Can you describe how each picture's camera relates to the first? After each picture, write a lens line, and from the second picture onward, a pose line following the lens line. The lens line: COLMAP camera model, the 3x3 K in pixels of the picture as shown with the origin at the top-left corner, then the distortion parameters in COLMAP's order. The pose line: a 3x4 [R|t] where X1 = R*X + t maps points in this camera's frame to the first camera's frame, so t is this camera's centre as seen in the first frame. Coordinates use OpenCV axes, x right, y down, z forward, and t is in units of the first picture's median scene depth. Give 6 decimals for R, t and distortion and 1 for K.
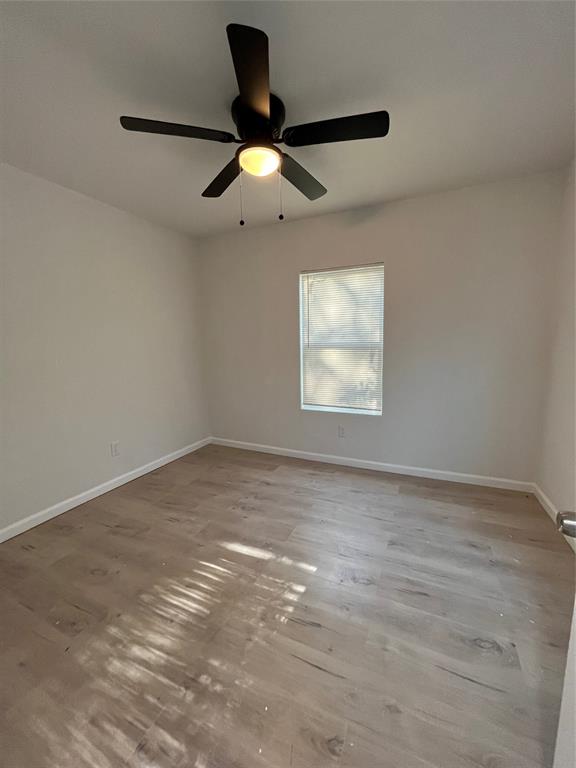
lens RADIAL K [[312.3, 0, 290.4], [0, 312.3, 380.9], [0, 0, 1]] dist [-0.000574, 0.000404]
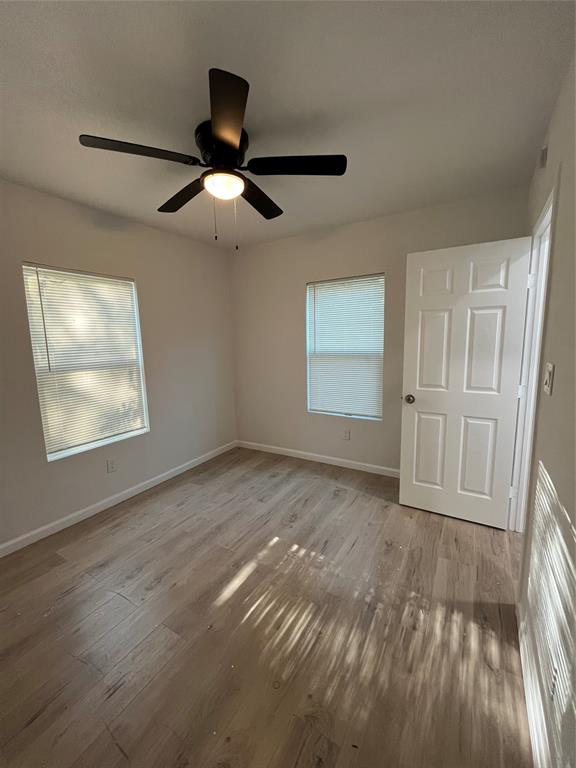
lens RADIAL K [[309.3, 0, 290.1], [0, 309.3, 380.2], [0, 0, 1]] dist [0.002340, 0.000153]
pose [[0.112890, -0.118350, 0.986534, -0.708854], [0.156552, 0.982598, 0.099964, -0.090239], [-0.981197, 0.143159, 0.129454, 0.462518]]
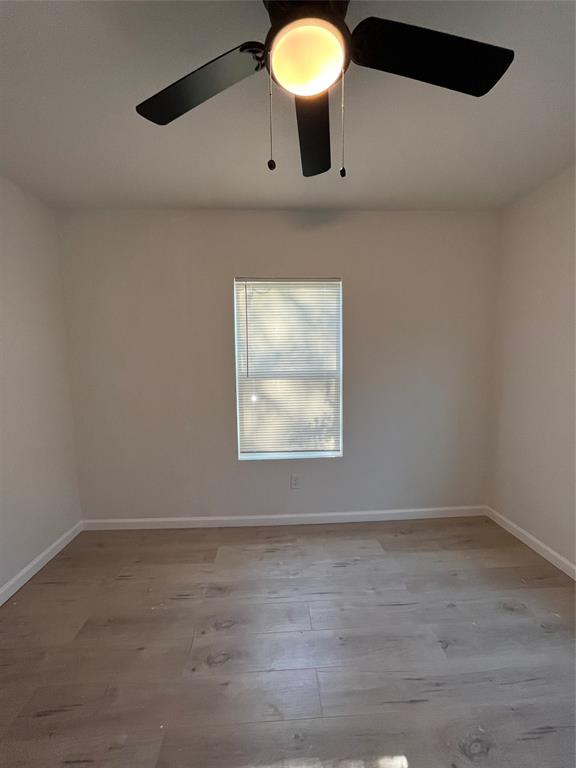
lens RADIAL K [[312.3, 0, 290.4], [0, 312.3, 380.9], [0, 0, 1]] dist [-0.000574, 0.000404]
pose [[0.887688, -0.032299, 0.459311, -0.244097], [0.058741, 0.997330, -0.043392, -0.073762], [-0.456683, 0.065499, 0.887215, 0.345382]]
